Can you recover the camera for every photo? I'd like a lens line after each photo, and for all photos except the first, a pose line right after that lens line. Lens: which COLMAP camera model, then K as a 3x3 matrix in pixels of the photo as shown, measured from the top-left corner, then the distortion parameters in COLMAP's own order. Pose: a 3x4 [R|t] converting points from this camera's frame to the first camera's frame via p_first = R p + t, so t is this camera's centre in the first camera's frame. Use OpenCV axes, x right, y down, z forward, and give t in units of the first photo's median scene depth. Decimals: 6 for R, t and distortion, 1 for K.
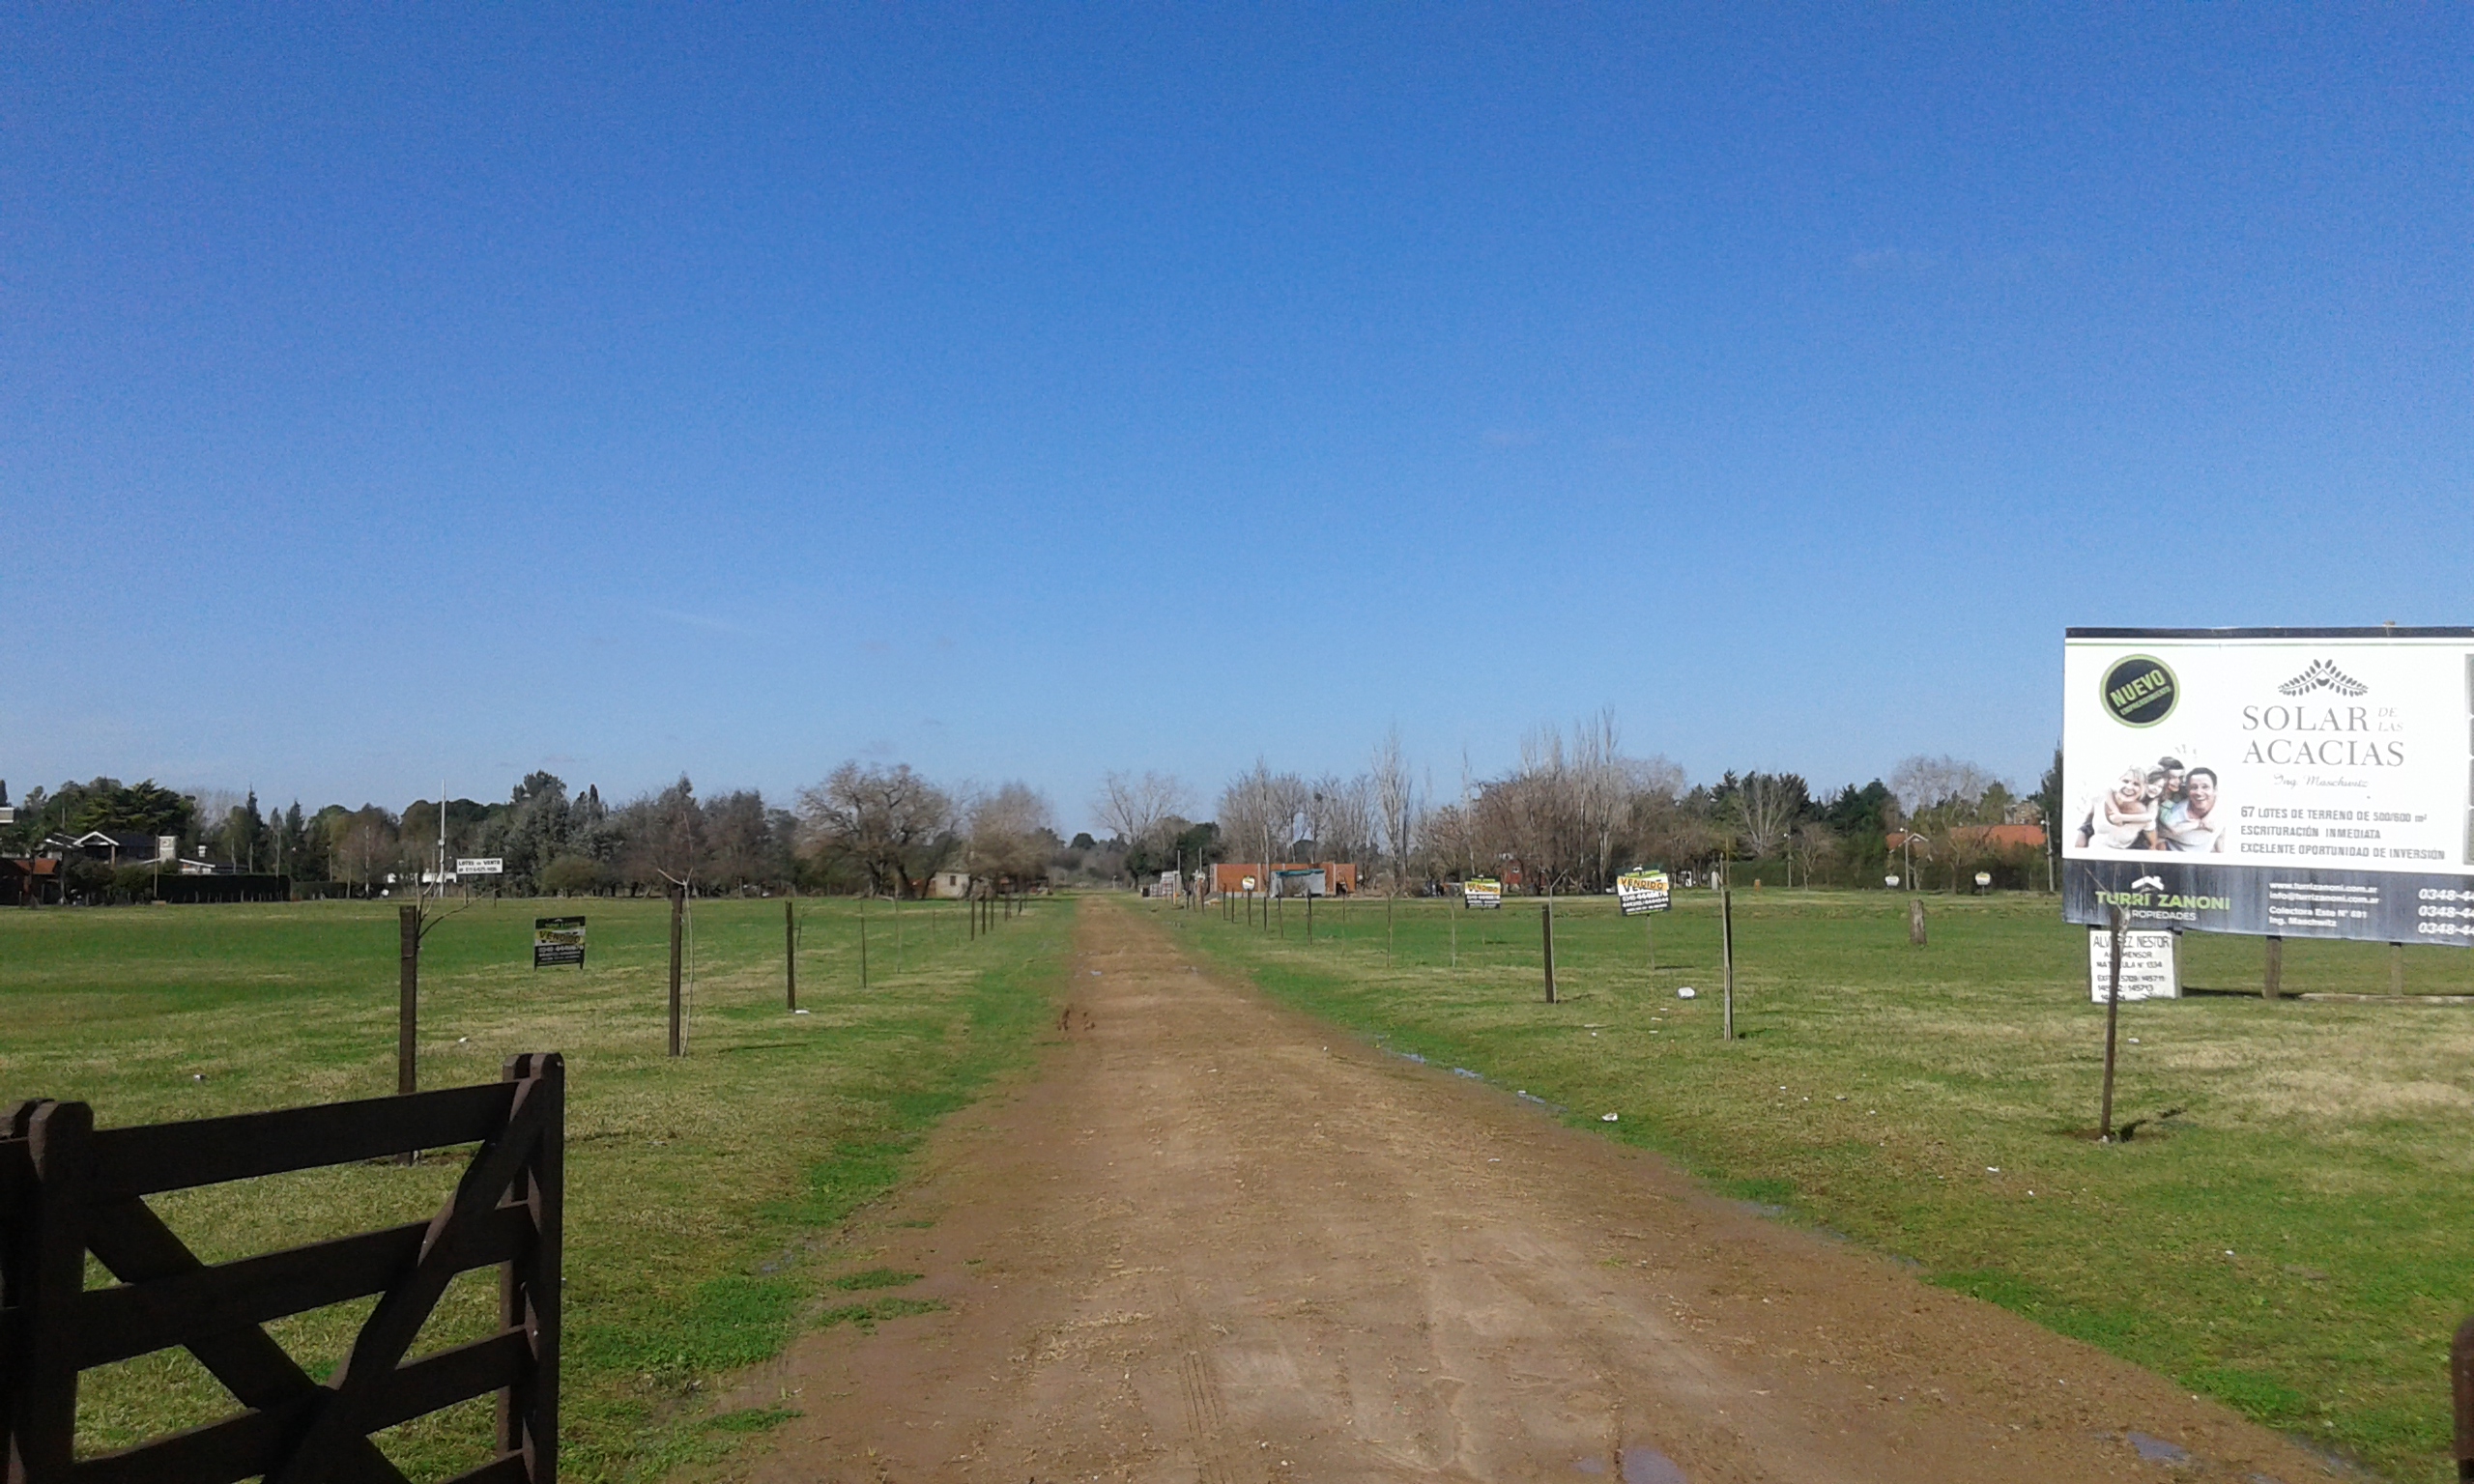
lens RADIAL K [[2337.0, 0, 1240.1], [0, 2337.0, 707.4], [0, 0, 1]] dist [0.124720, -0.299274]
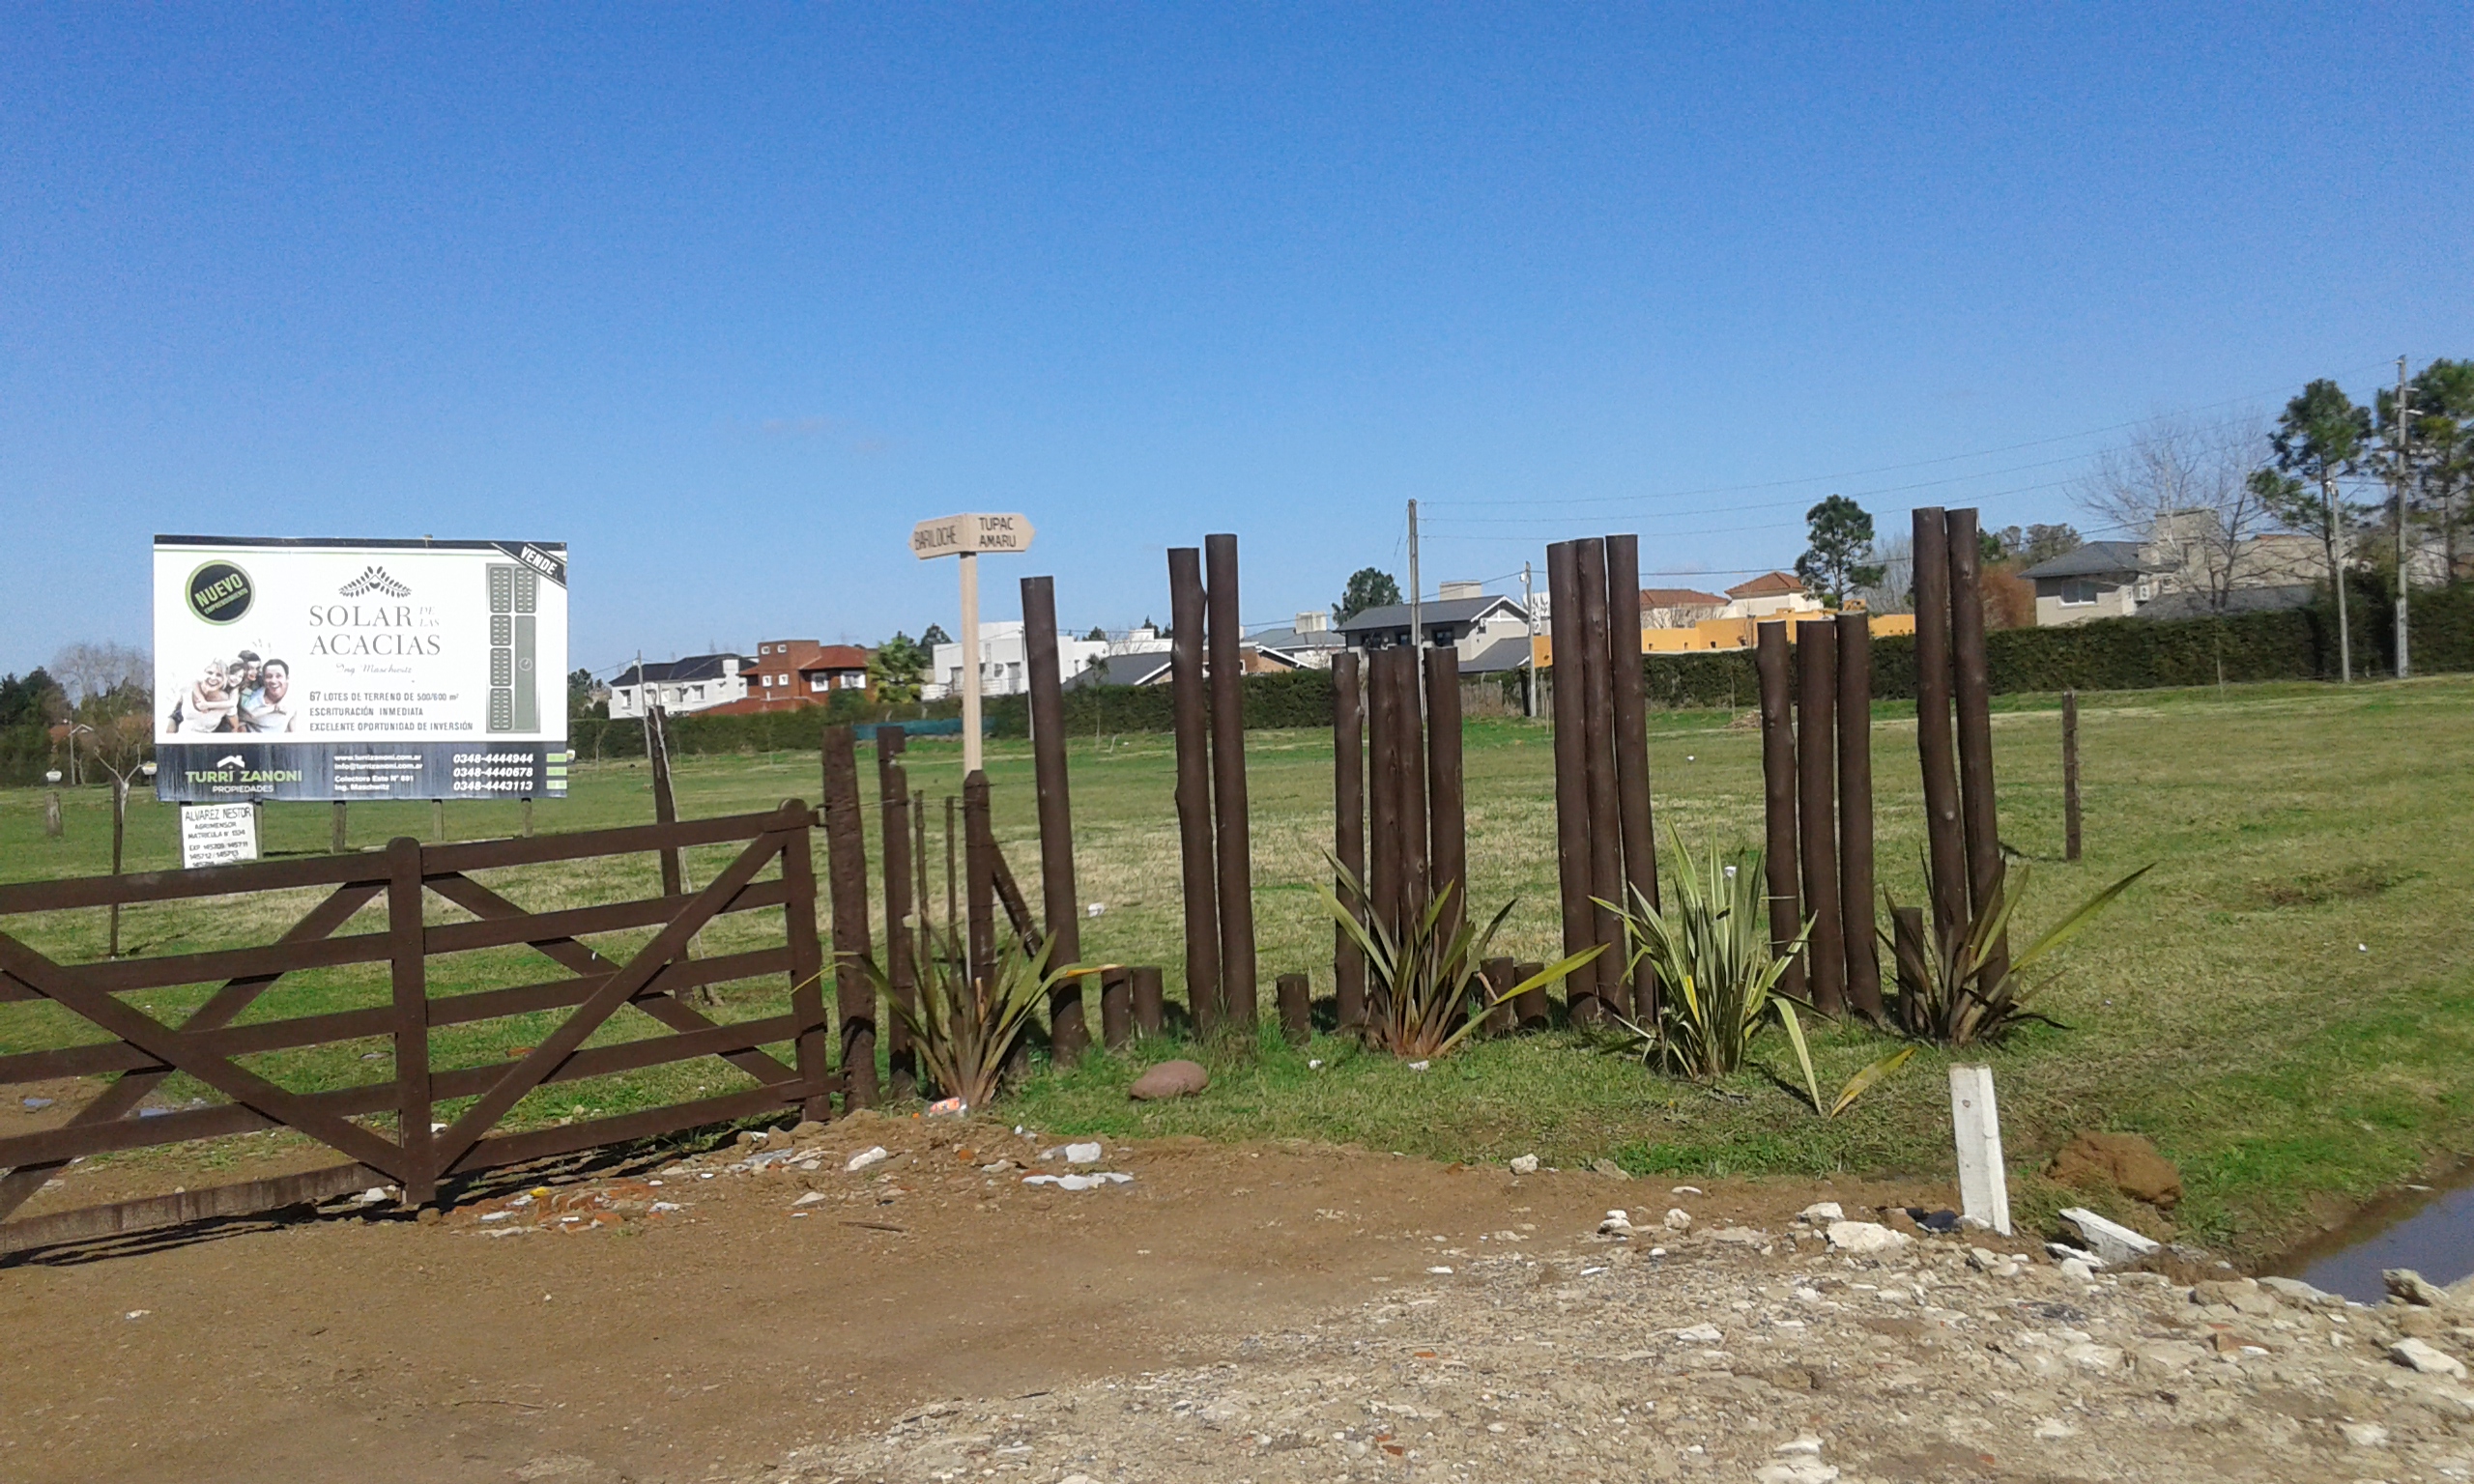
lens RADIAL K [[2337.0, 0, 1240.1], [0, 2337.0, 707.4], [0, 0, 1]] dist [0.124720, -0.299274]
pose [[0.743567, -0.036960, 0.667640, -0.014213], [0.003282, 0.998661, 0.051630, -0.008861], [-0.668654, -0.036199, 0.742692, -0.166630]]
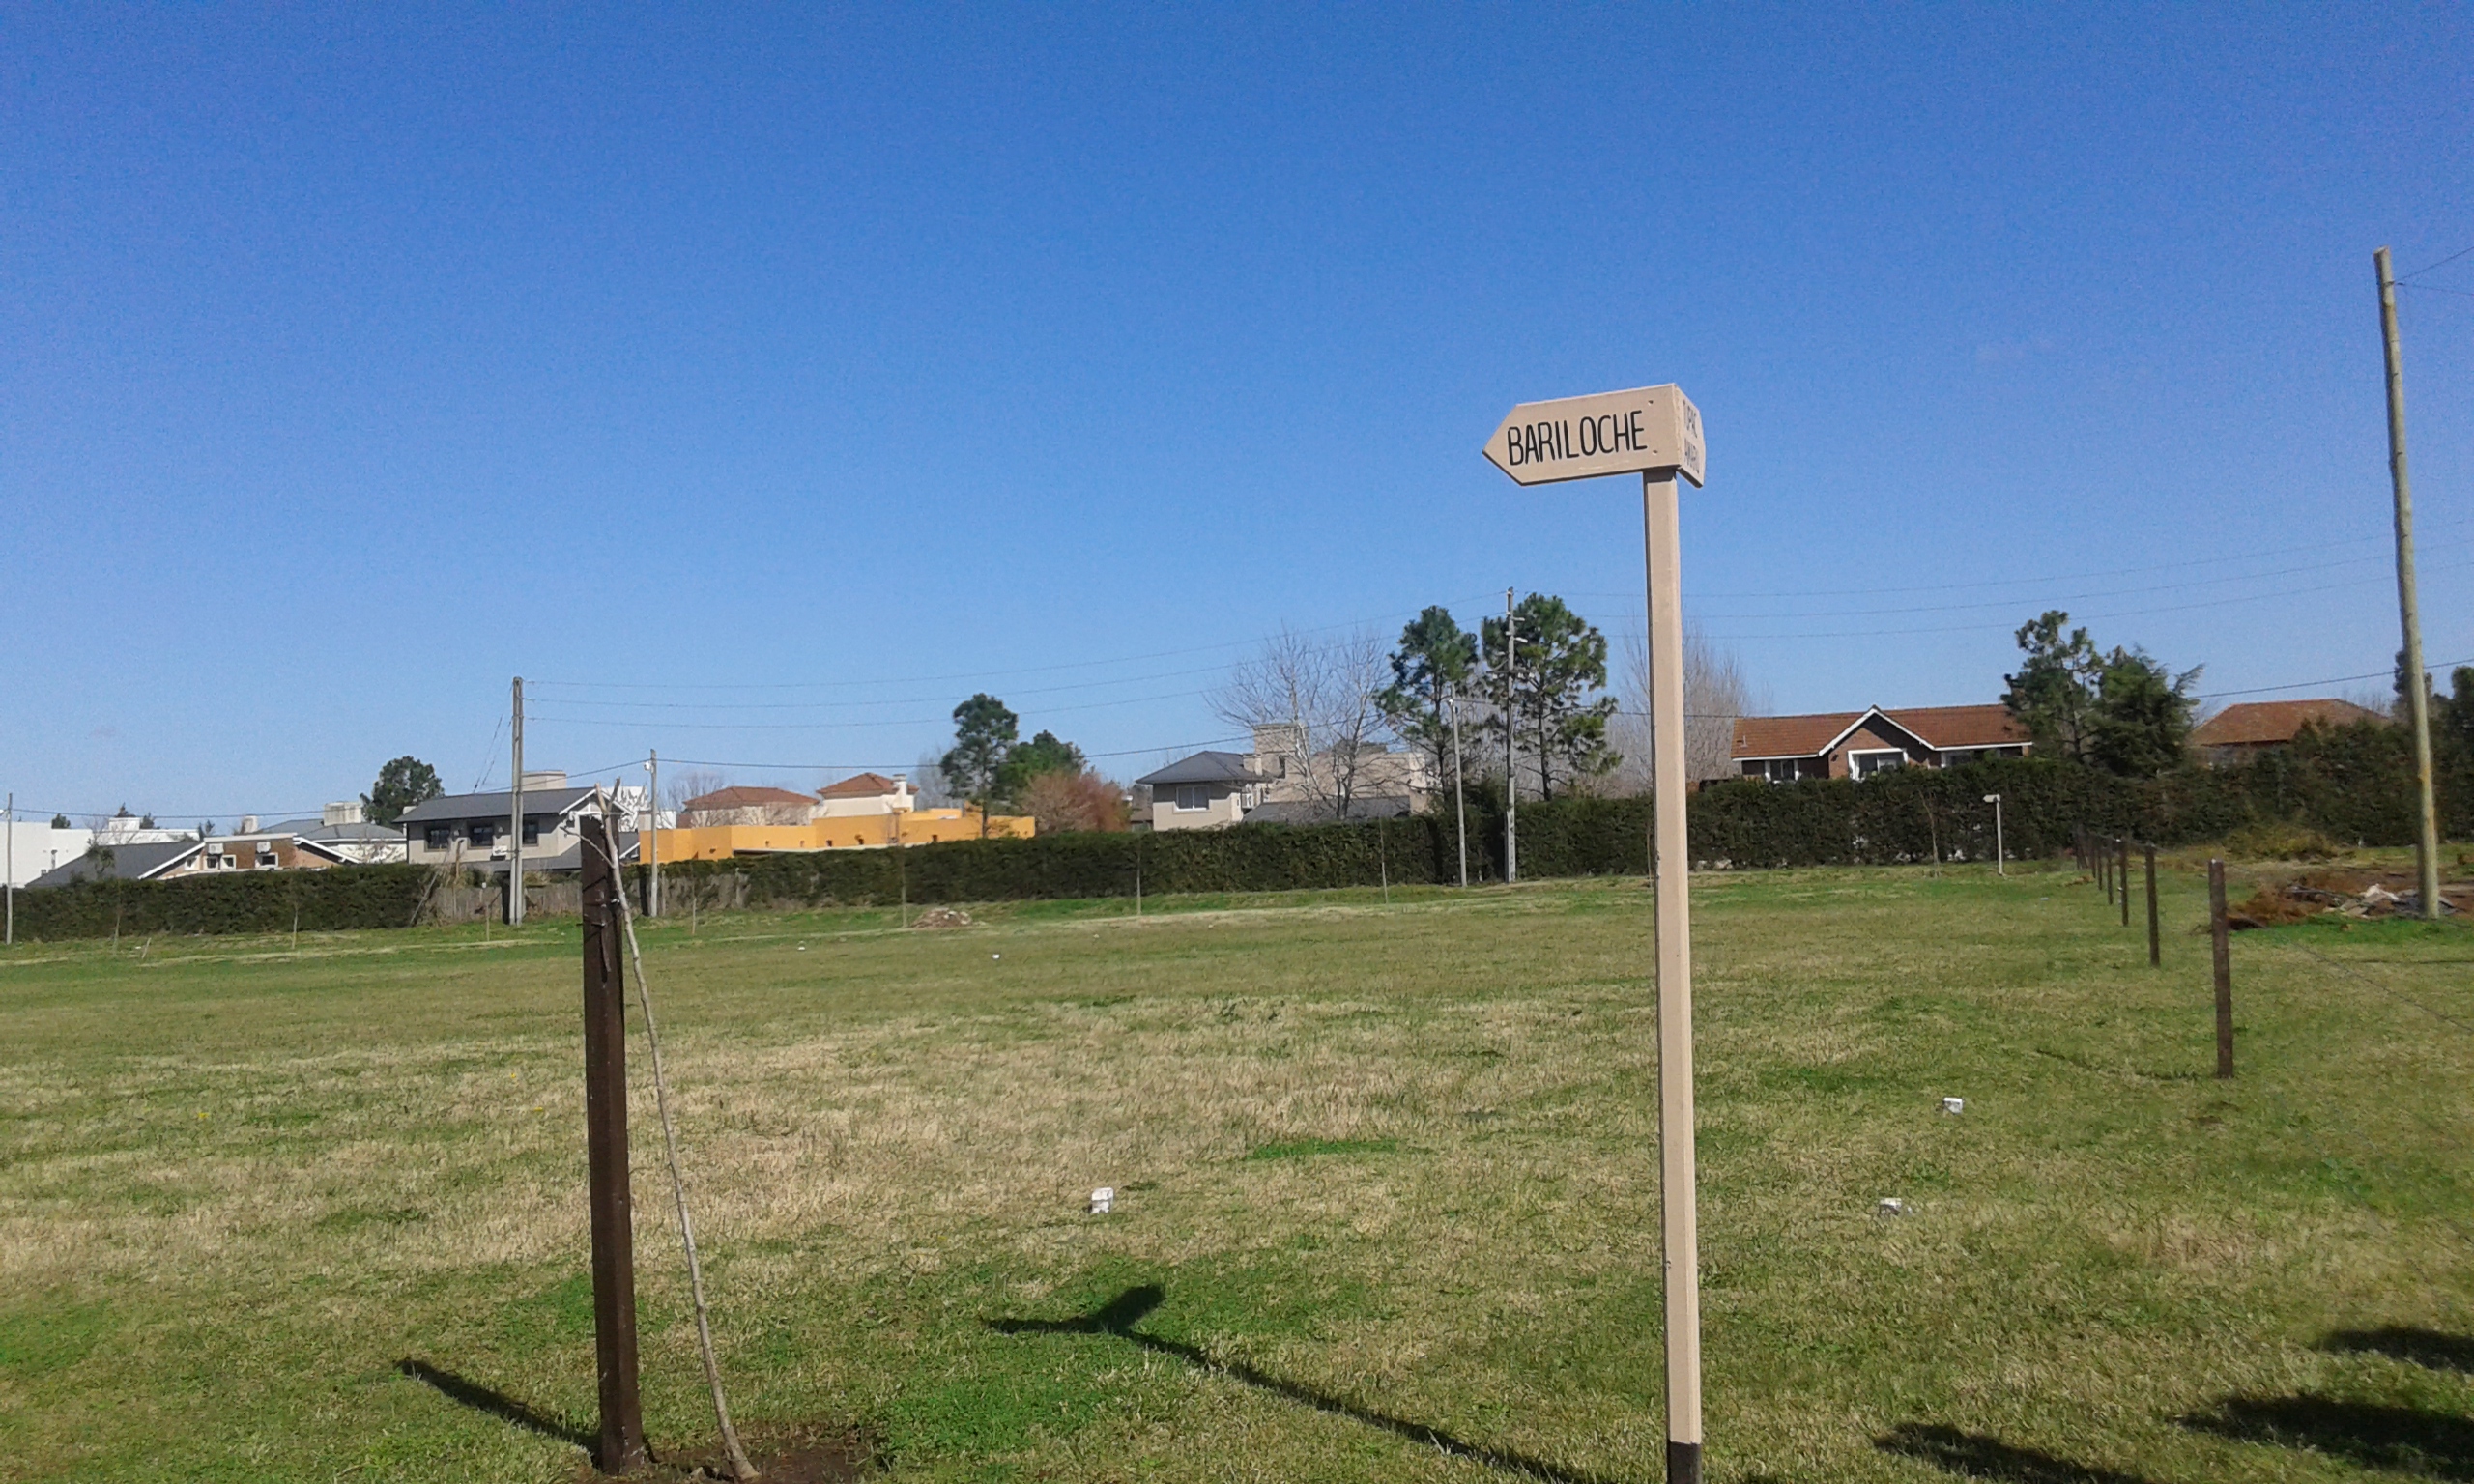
lens RADIAL K [[2270.5, 0, 1237.0], [0, 2270.5, 742.0], [0, 0, 1]] dist [0.115509, -0.259740]
pose [[0.390062, 0.036172, 0.920078, 0.429531], [-0.024662, 0.999280, -0.028831, 0.186172], [-0.920458, -0.011445, 0.390673, 2.361828]]
